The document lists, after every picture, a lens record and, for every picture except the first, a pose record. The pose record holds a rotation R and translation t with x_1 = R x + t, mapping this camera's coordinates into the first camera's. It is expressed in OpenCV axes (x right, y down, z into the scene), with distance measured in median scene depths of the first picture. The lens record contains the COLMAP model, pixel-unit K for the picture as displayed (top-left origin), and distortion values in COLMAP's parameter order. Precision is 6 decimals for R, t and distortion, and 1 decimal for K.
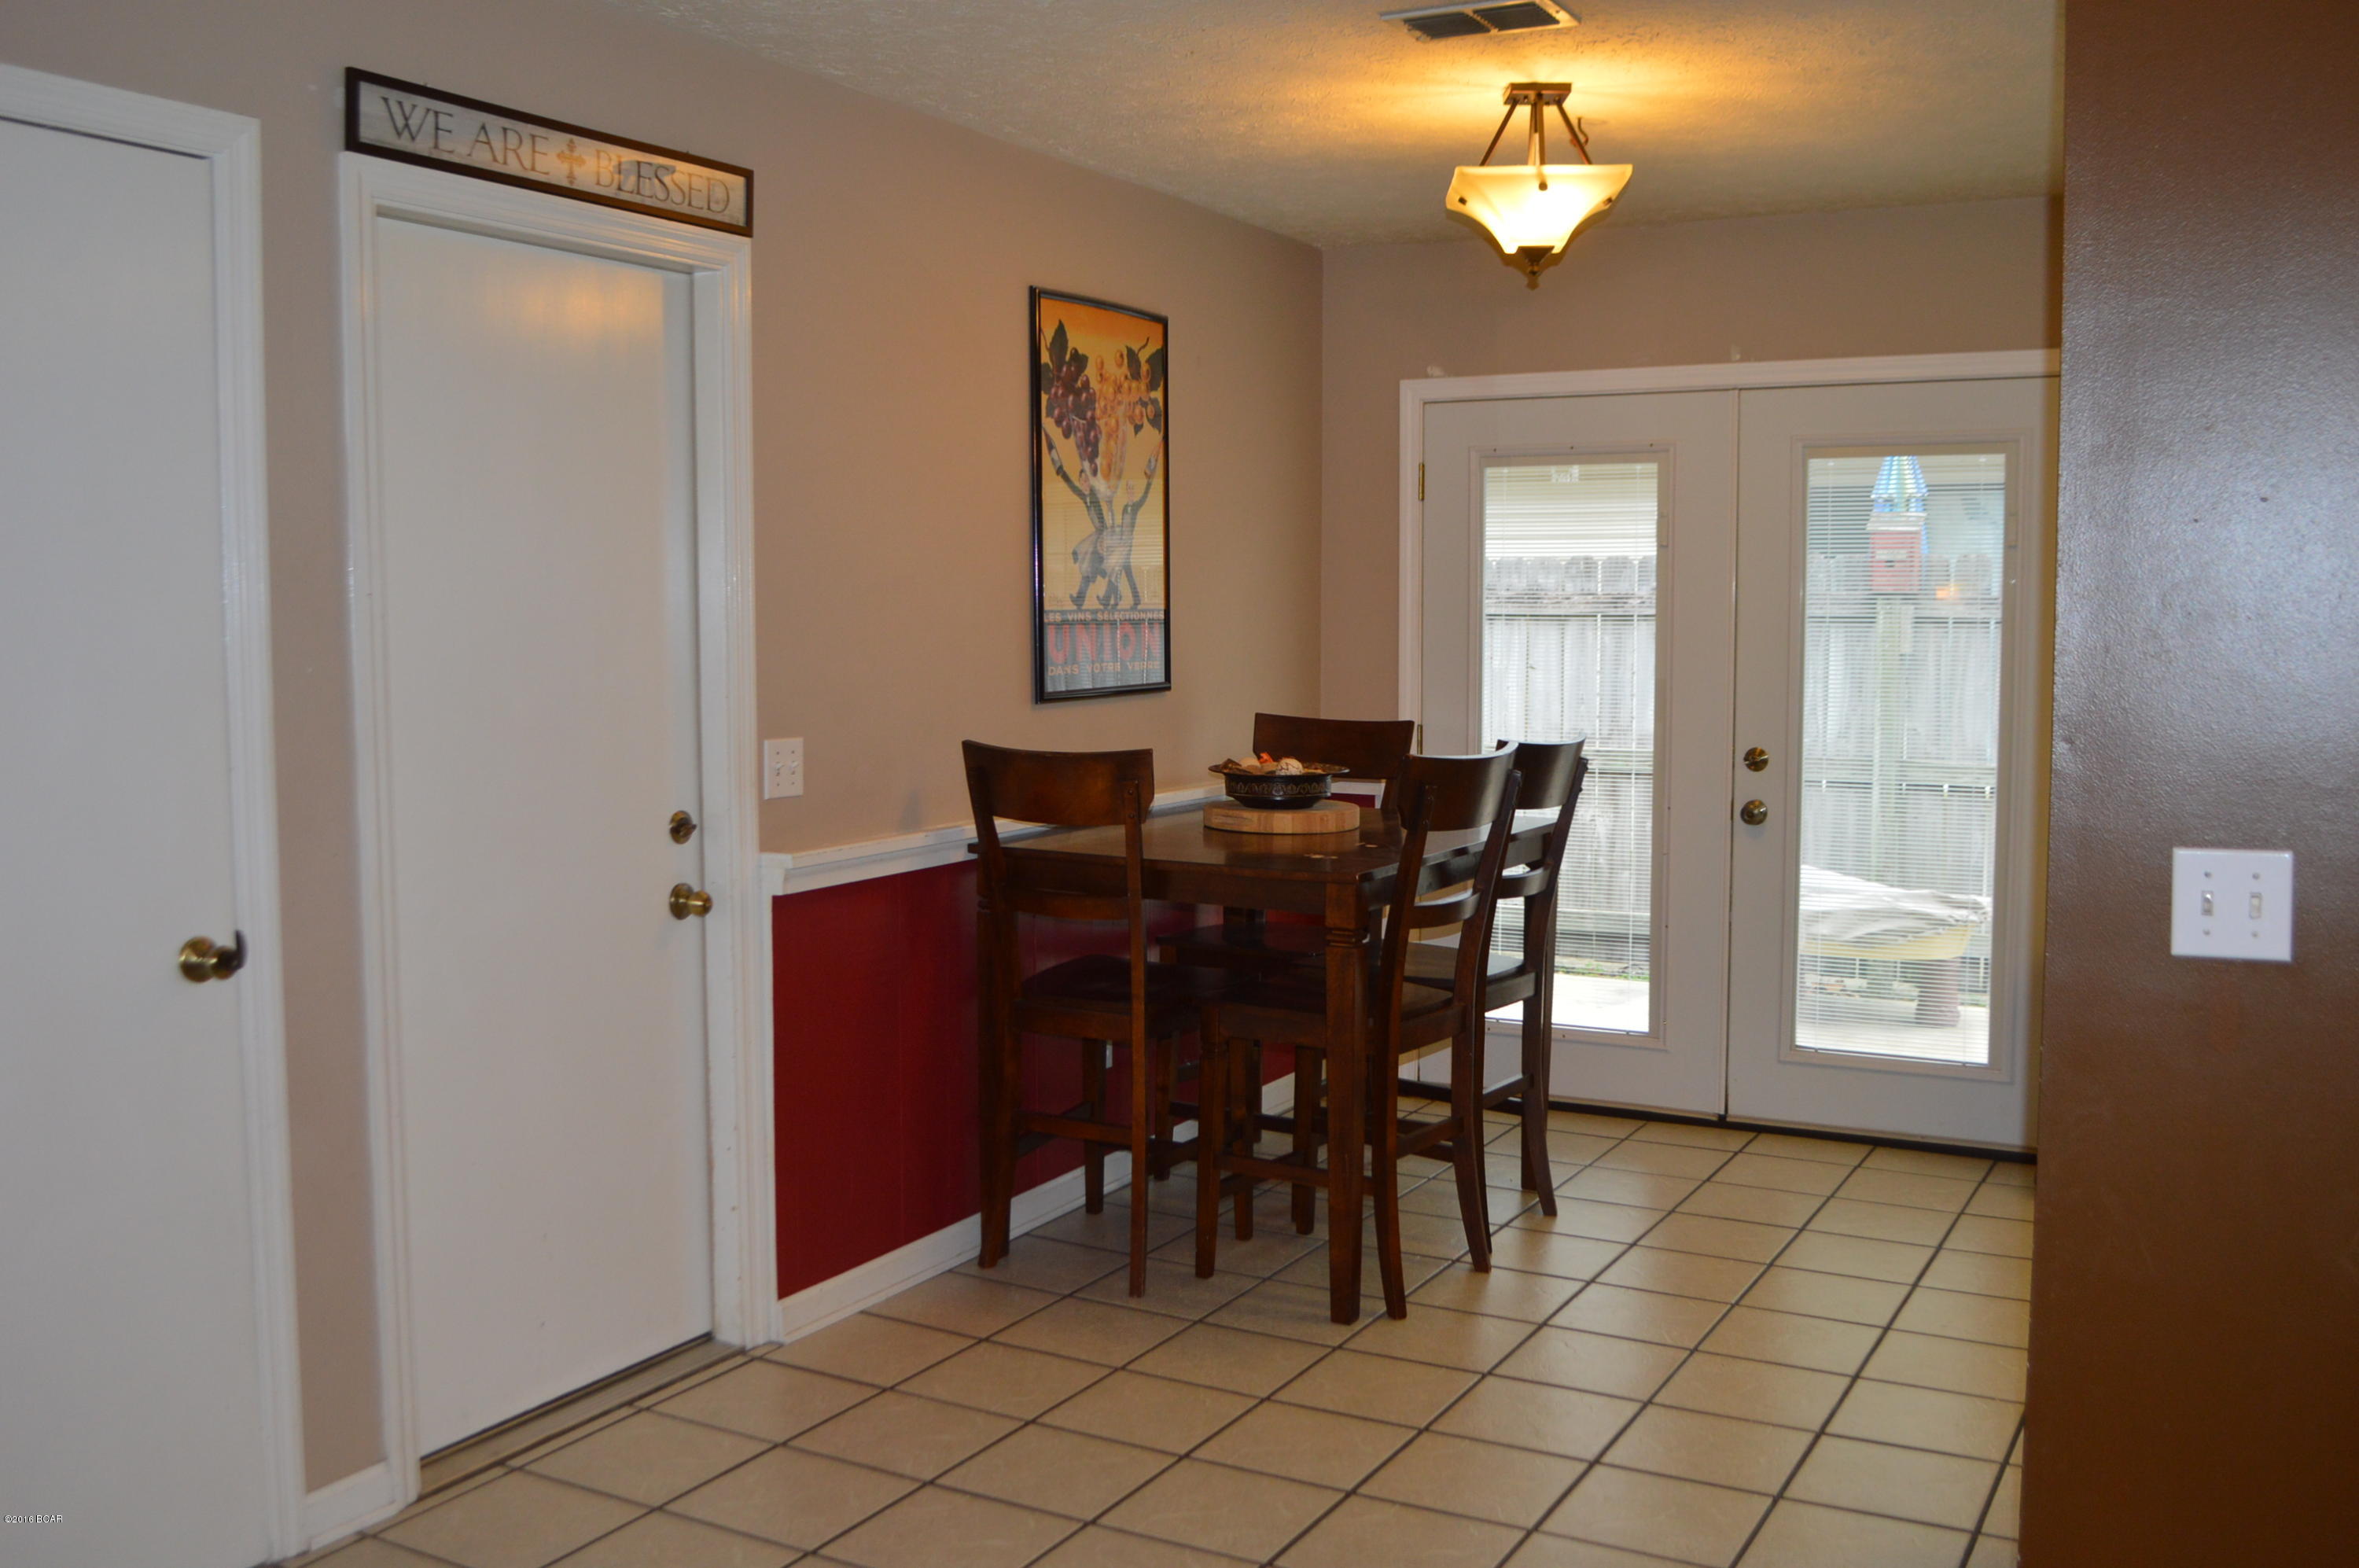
lens RADIAL K [[2163.3, 0, 1179.5], [0, 2163.3, 784.0], [0, 0, 1]] dist [-0.056381, -0.009546]
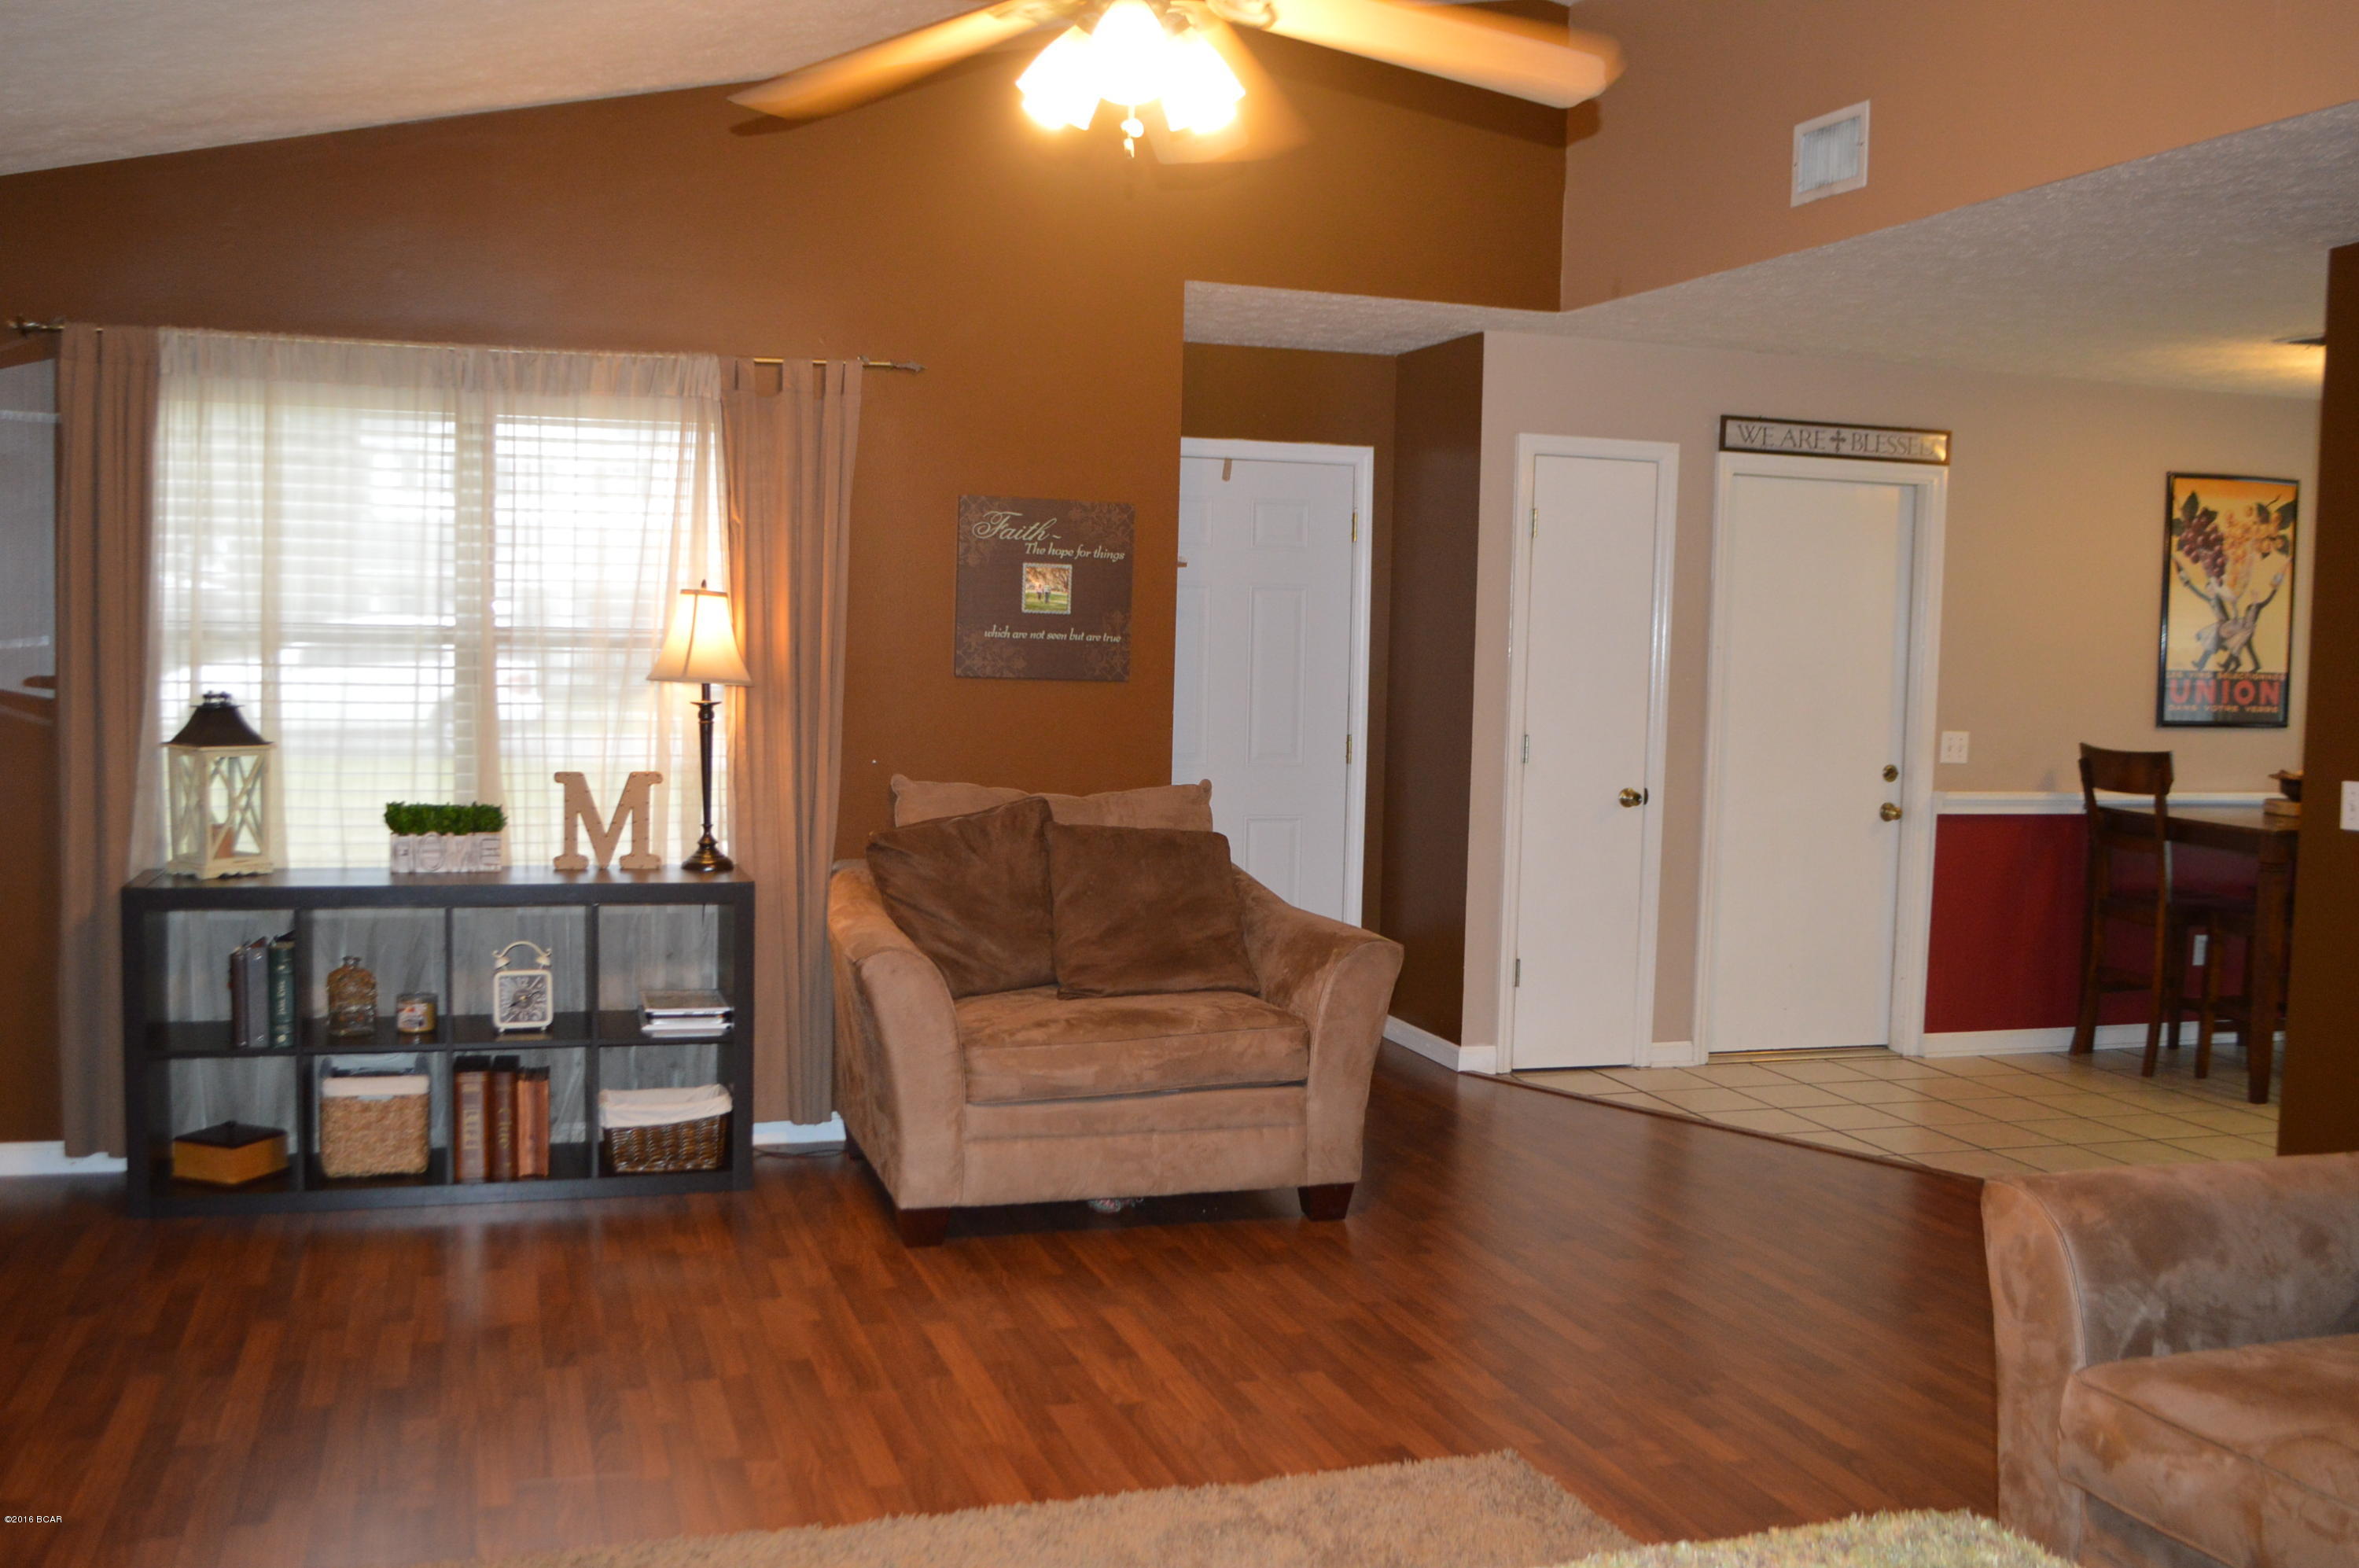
lens RADIAL K [[2163.3, 0, 1179.5], [0, 2163.3, 784.0], [0, 0, 1]] dist [-0.056381, -0.009546]
pose [[0.726564, 0.072012, -0.683315, 0.508072], [-0.087645, 0.996082, 0.011781, 0.051722], [0.681486, 0.051329, 0.730029, -0.679380]]
